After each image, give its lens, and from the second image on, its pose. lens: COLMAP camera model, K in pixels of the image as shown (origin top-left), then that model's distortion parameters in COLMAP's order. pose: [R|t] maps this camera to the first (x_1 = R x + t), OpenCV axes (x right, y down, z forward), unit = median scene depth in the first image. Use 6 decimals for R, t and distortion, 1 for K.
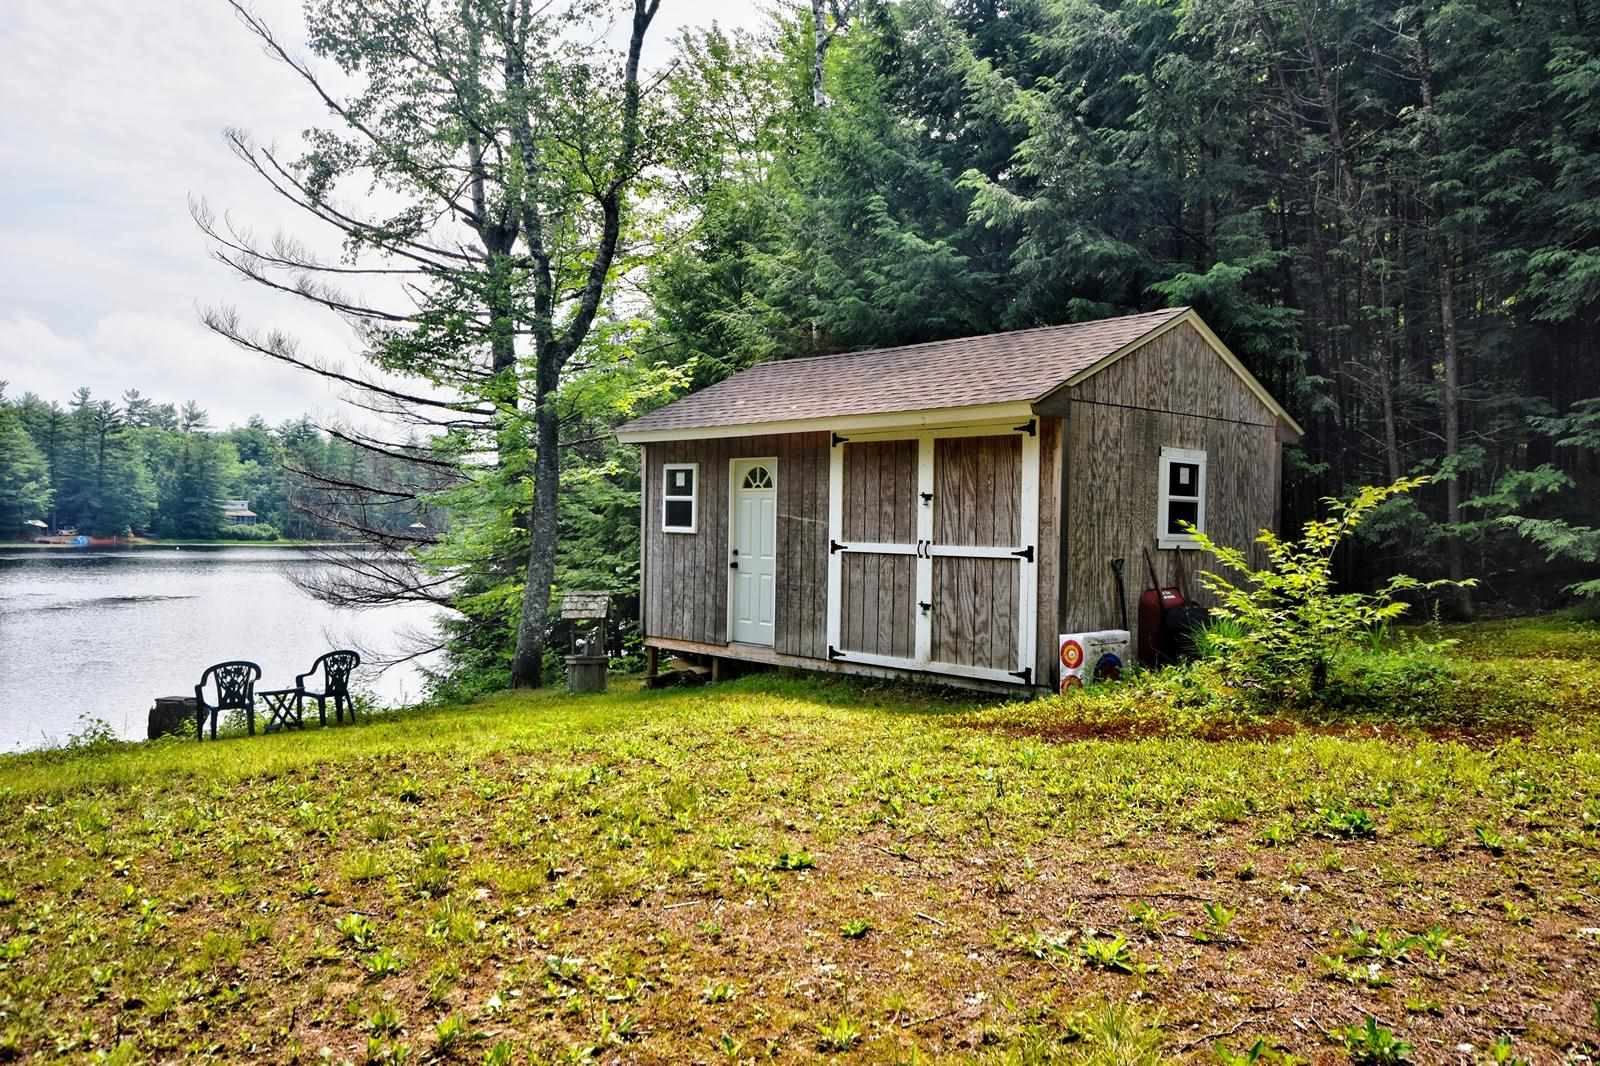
lens RADIAL K [[1279.4, 0, 800.0], [0, 1279.4, 533.0], [0, 0, 1]] dist [0.030955, 0.001604]
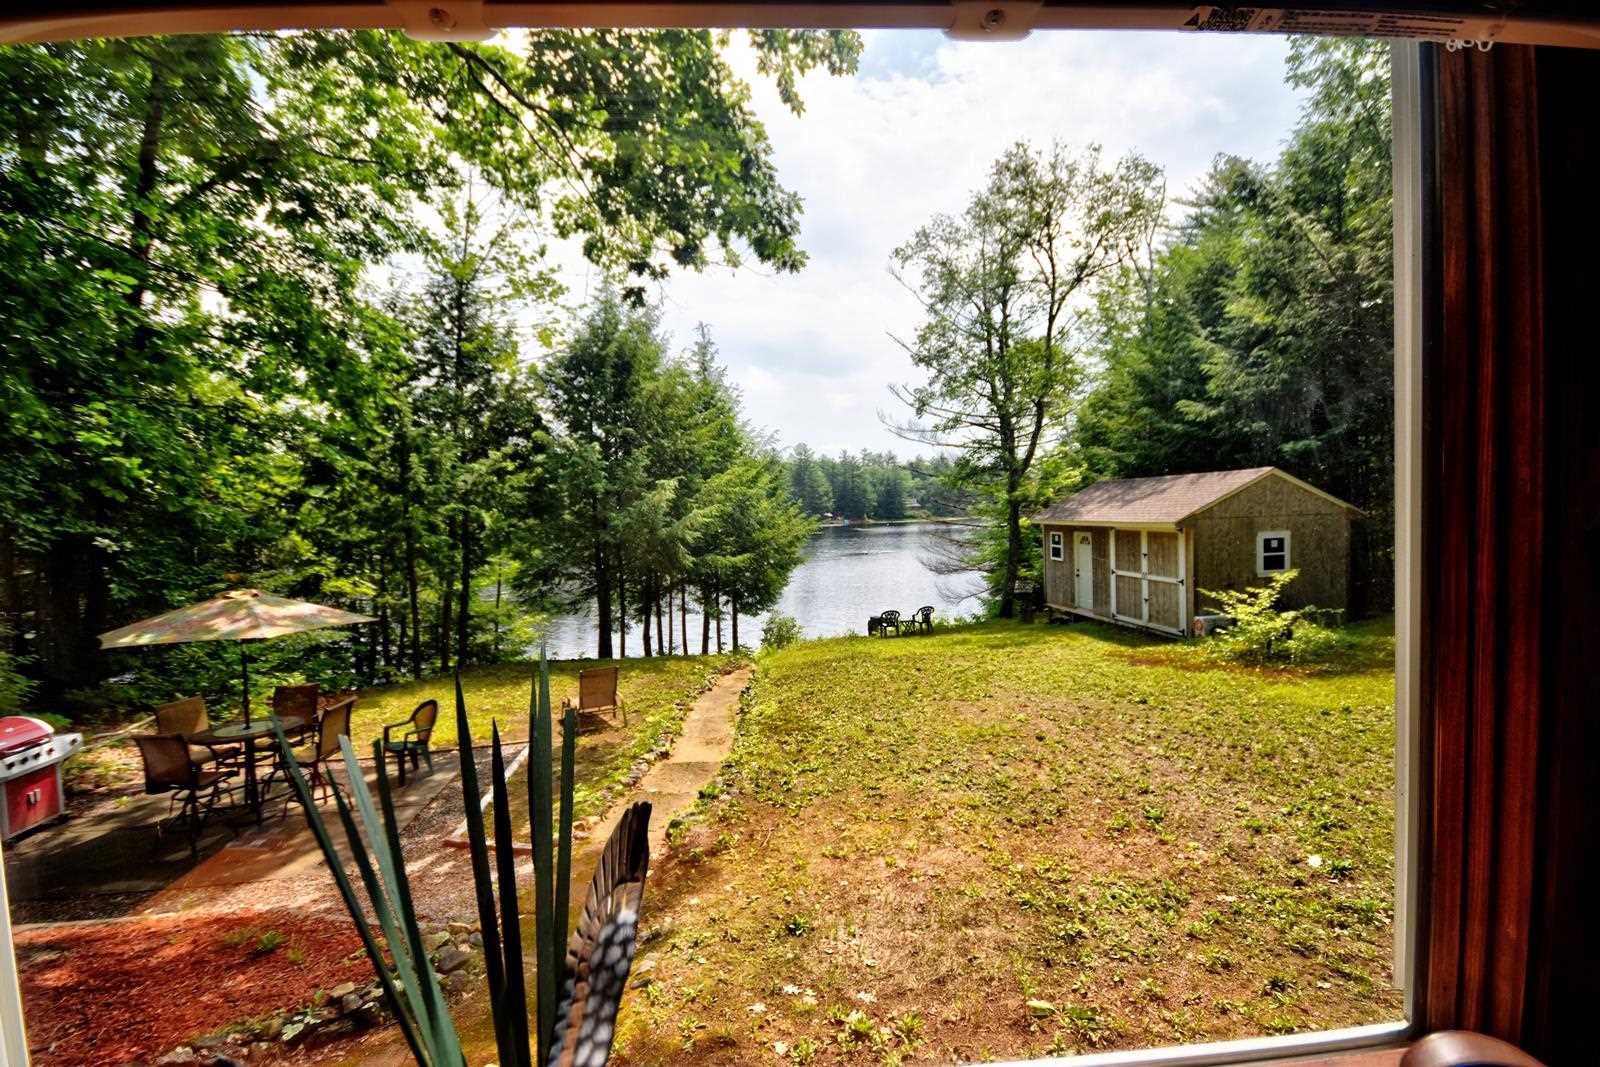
lens RADIAL K [[704.7, 0, 808.3], [0, 704.7, 535.4], [0, 0, 1]] dist [-0.001197, -0.000598]
pose [[0.845457, -0.023684, -0.533518, 0.245719], [0.046377, 0.998498, 0.029168, -0.120388], [0.532026, -0.049403, 0.845285, -0.418401]]
